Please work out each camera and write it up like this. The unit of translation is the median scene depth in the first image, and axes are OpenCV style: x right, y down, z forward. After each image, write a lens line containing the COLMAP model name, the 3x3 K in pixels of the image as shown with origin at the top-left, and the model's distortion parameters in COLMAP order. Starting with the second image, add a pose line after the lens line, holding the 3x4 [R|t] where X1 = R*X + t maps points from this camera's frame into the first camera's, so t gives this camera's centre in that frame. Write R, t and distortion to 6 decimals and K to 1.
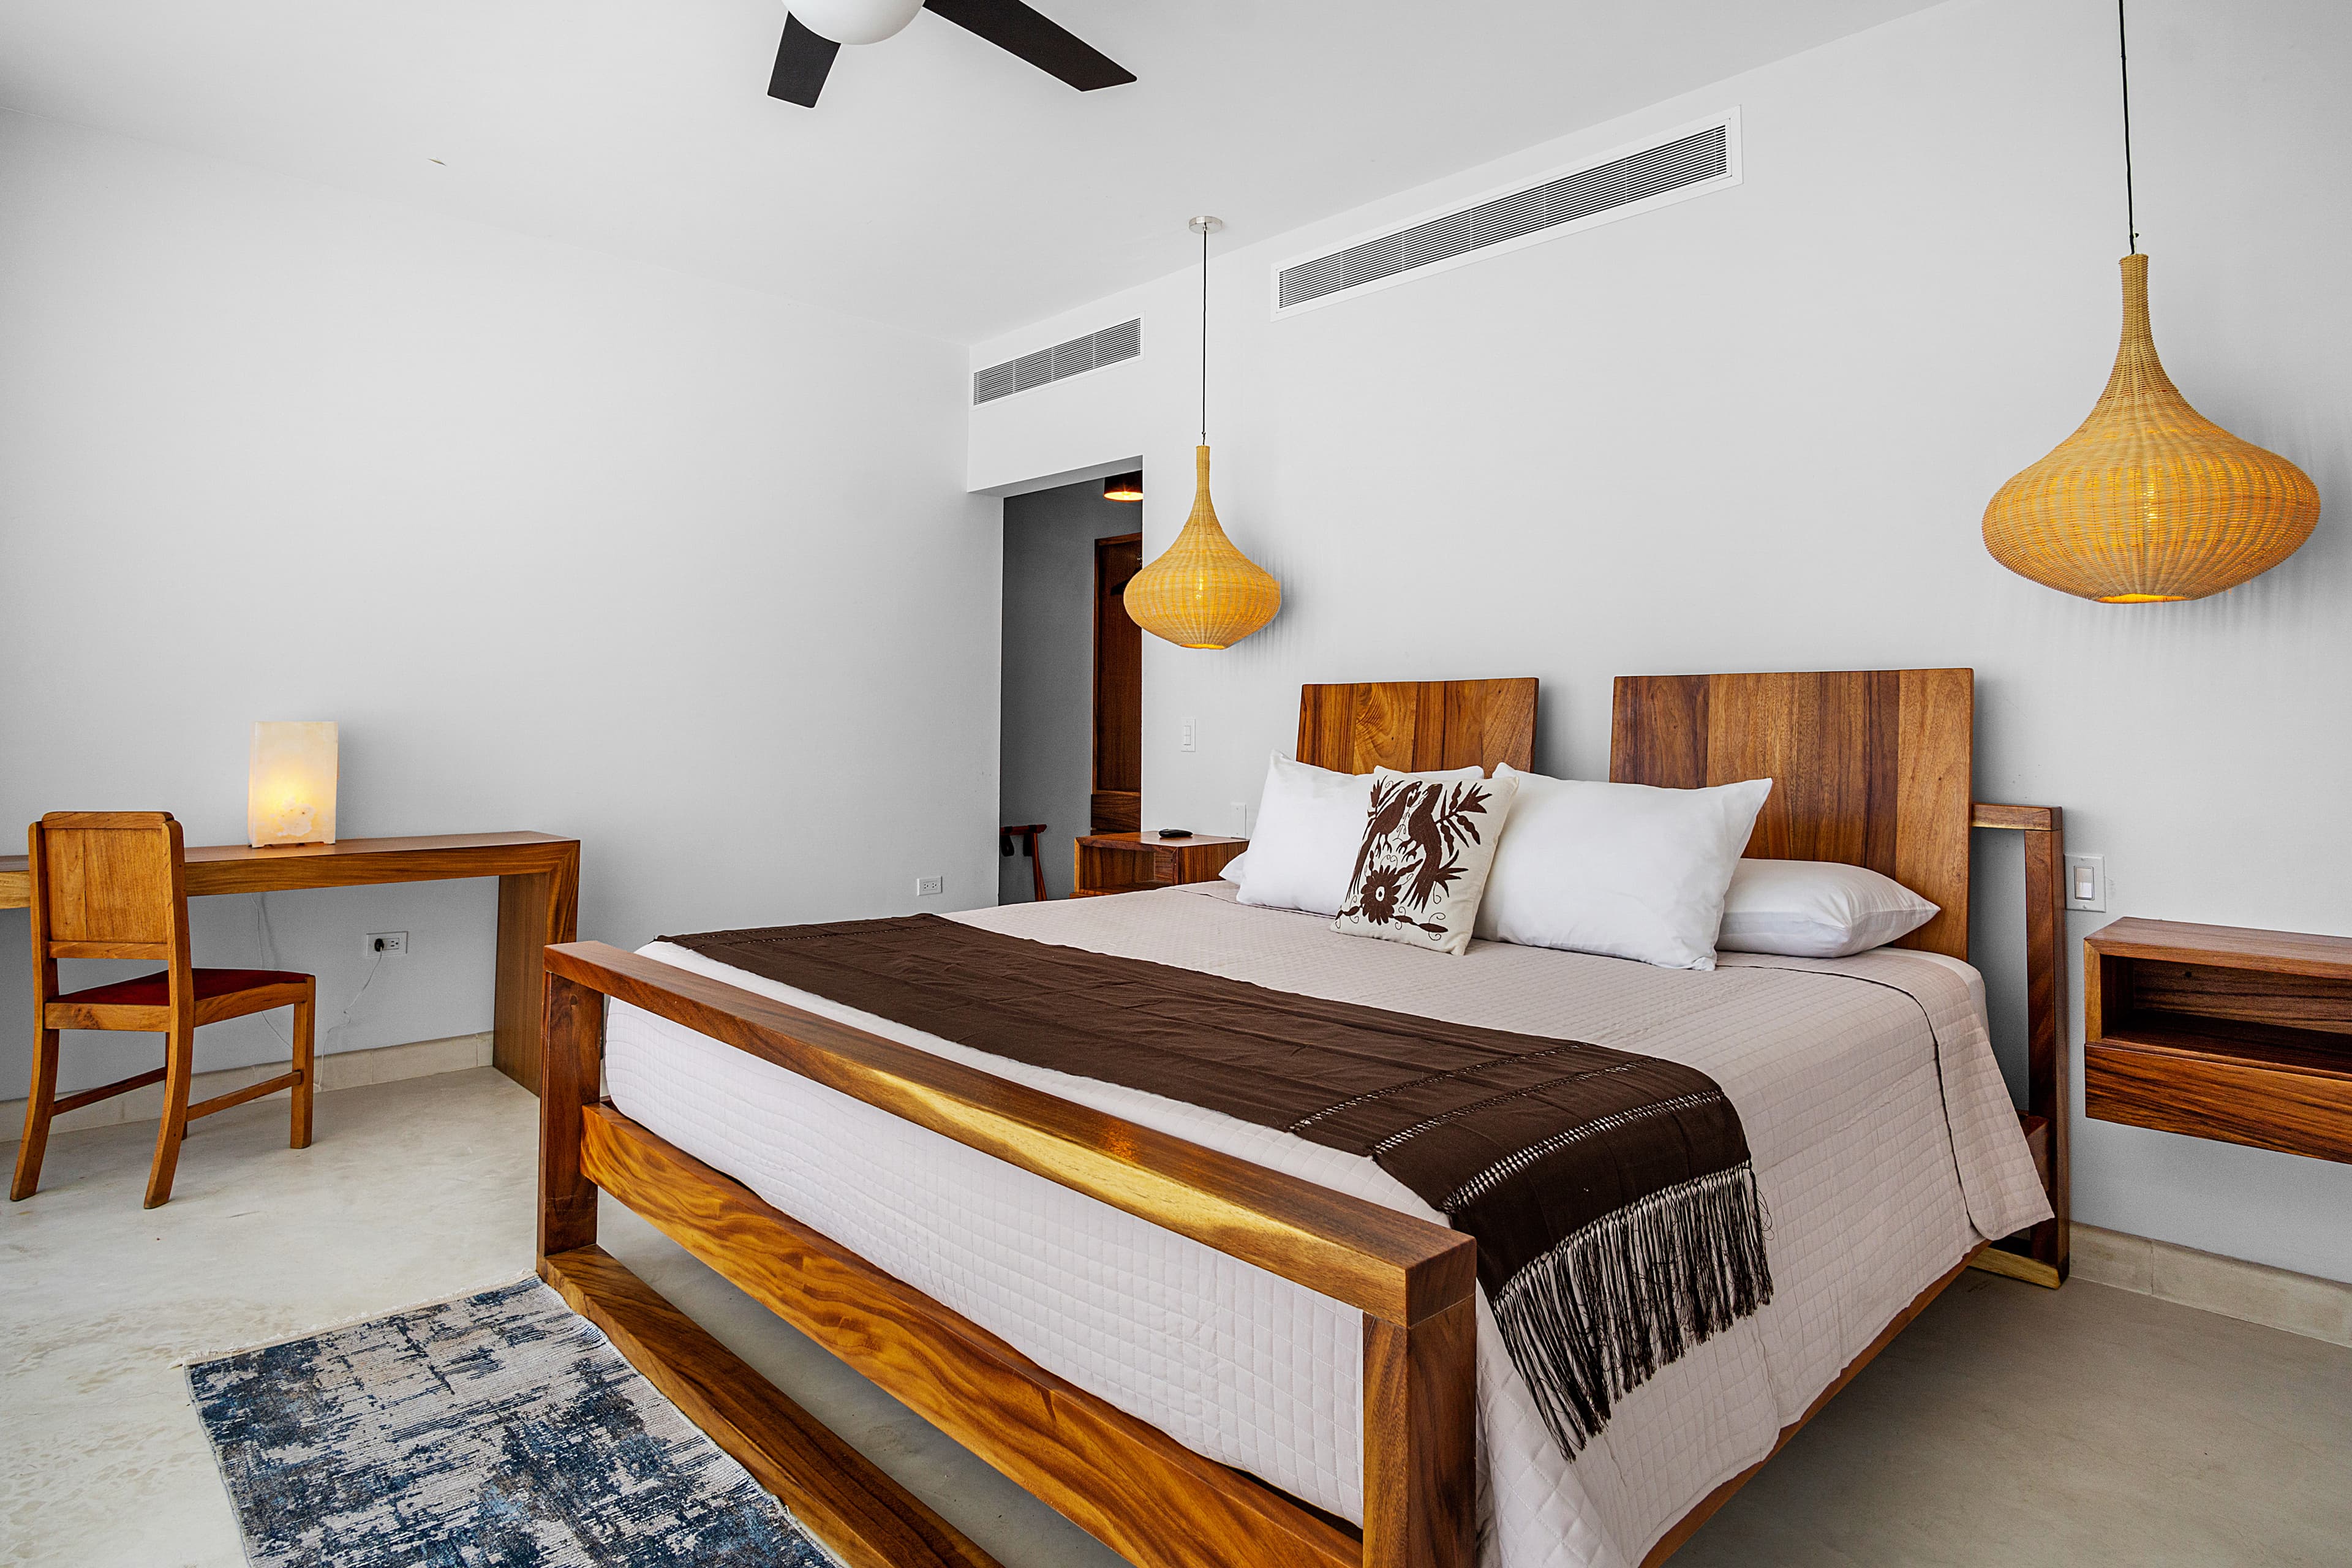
lens RADIAL K [[1288.1, 0, 1180.3], [0, 1288.1, 690.0], [0, 0, 1]] dist [-0.031760, 0.002136]
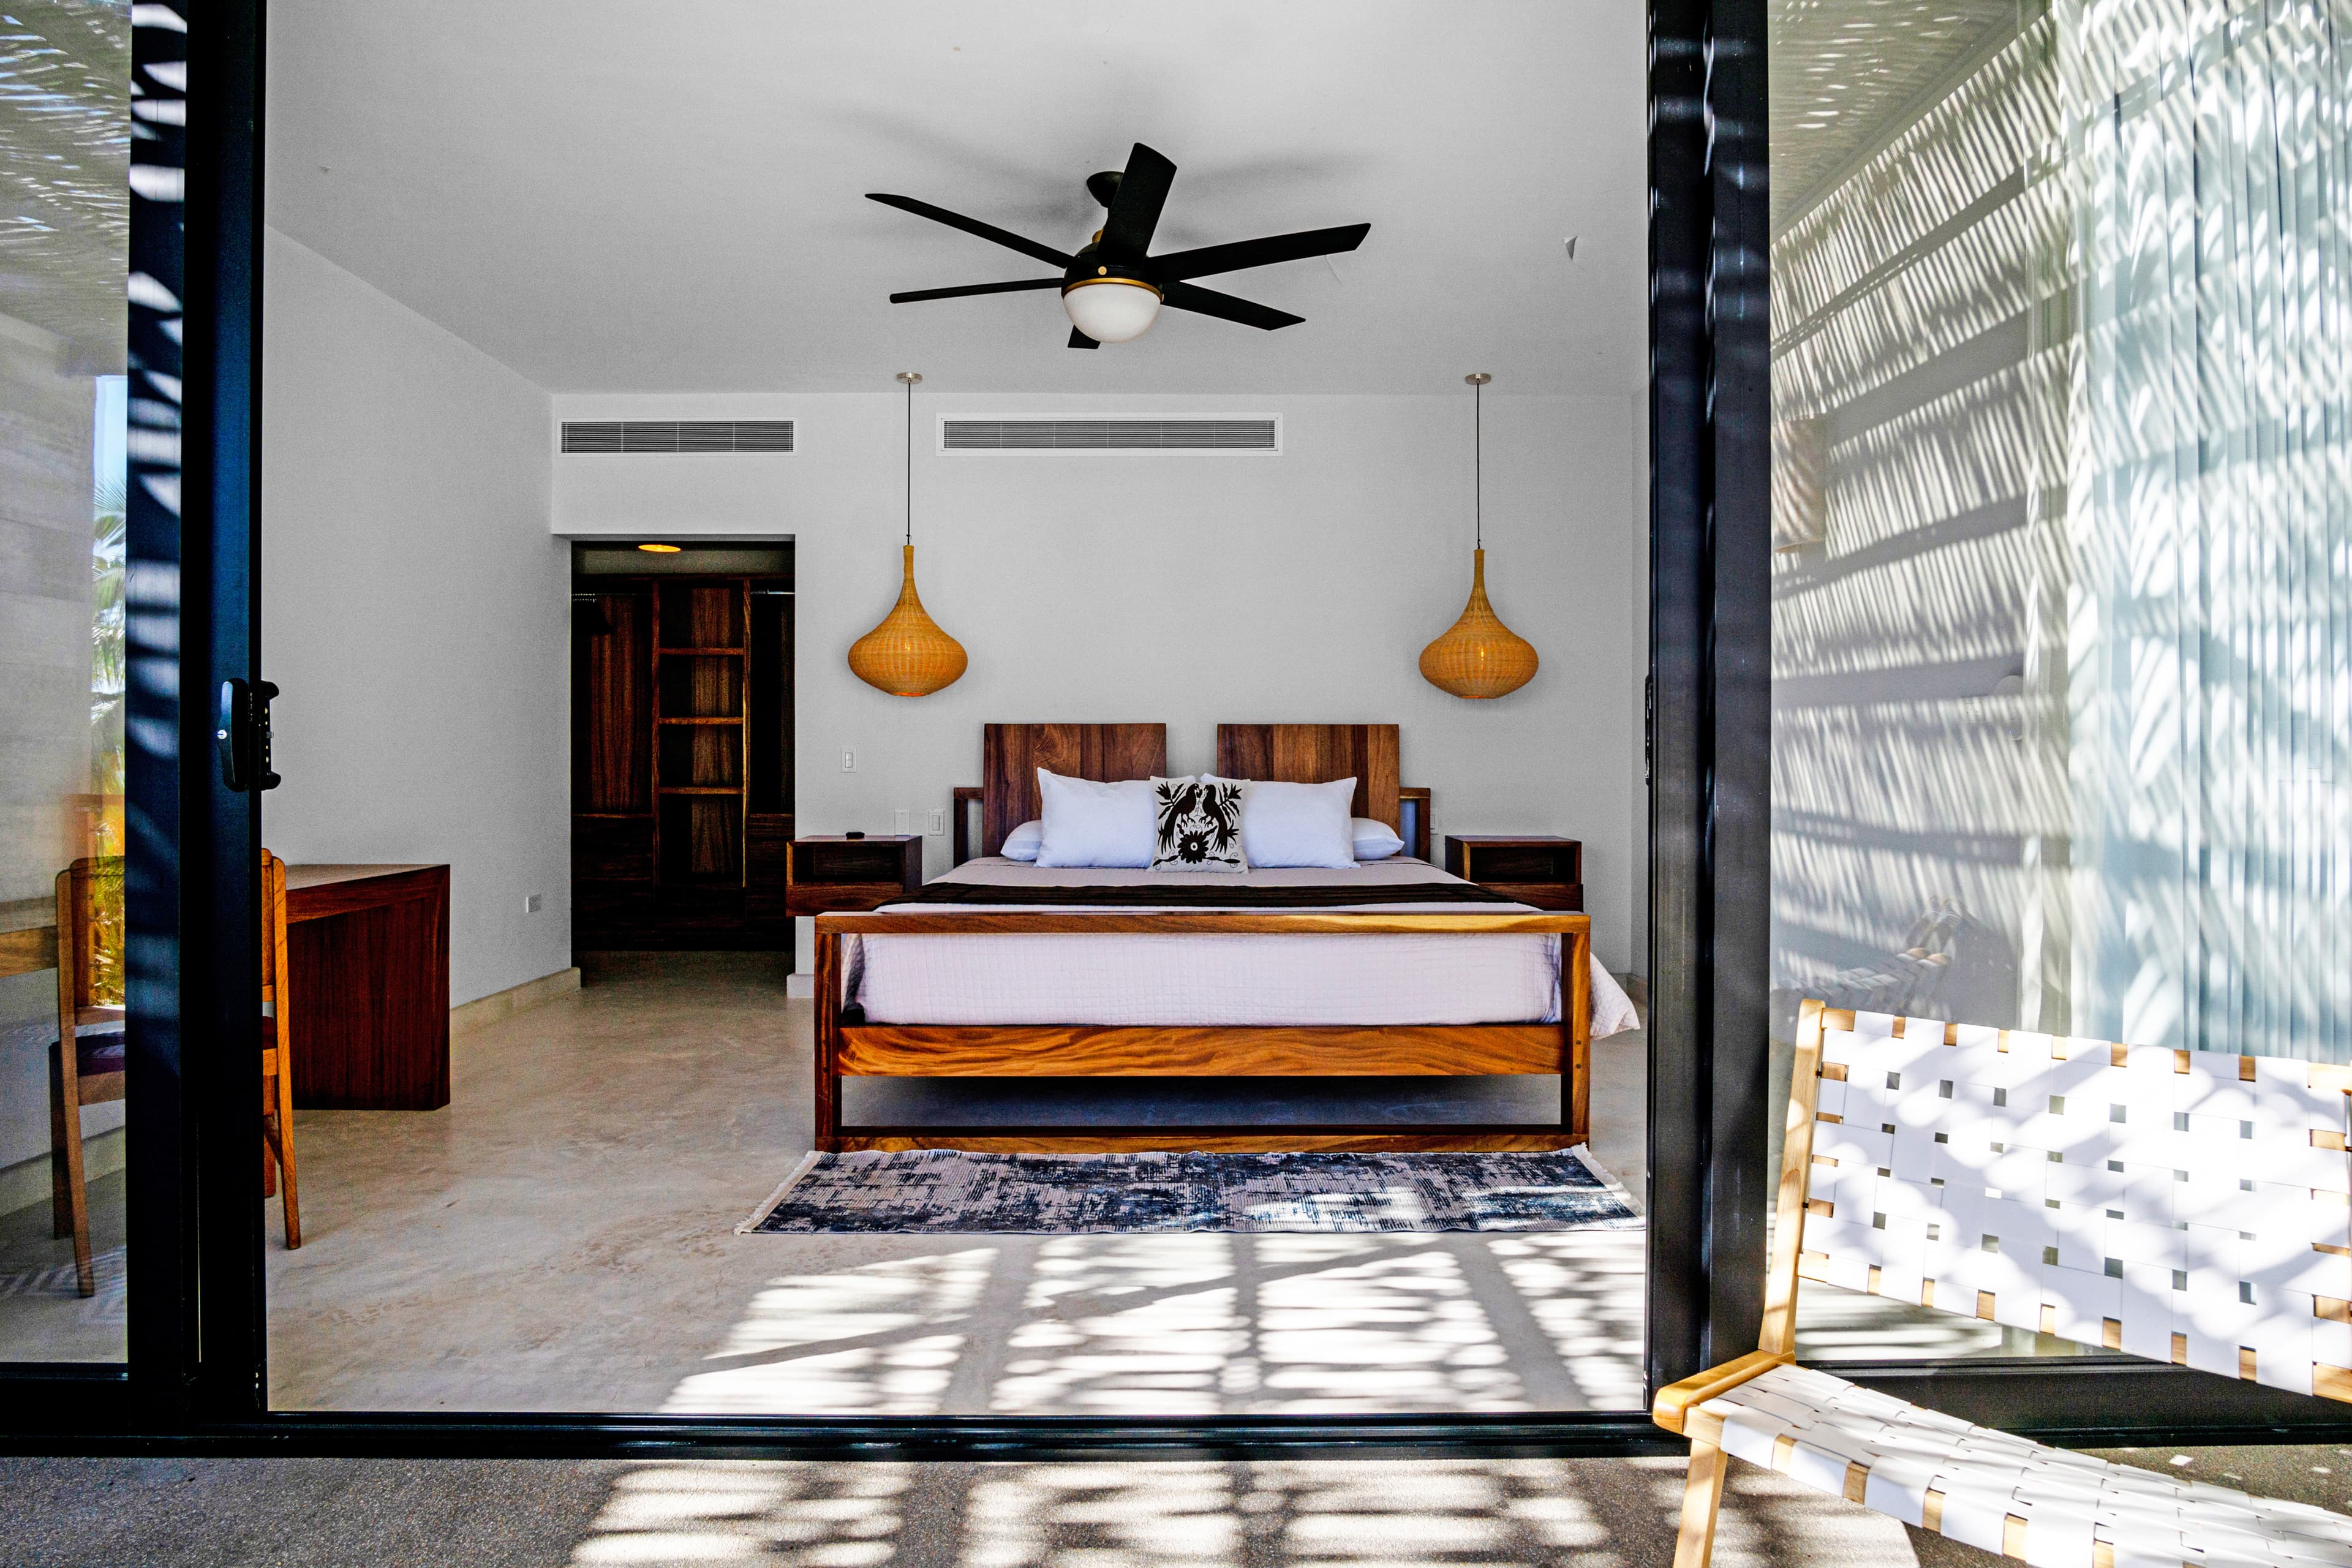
lens RADIAL K [[1265.0, 0, 1170.8], [0, 1265.0, 766.3], [0, 0, 1]] dist [-0.025581, 0.004306]
pose [[0.696809, -0.010278, 0.717183, -1.120090], [-0.017772, 0.999343, 0.031589, -0.007239], [-0.717037, -0.034758, 0.696168, -0.191394]]
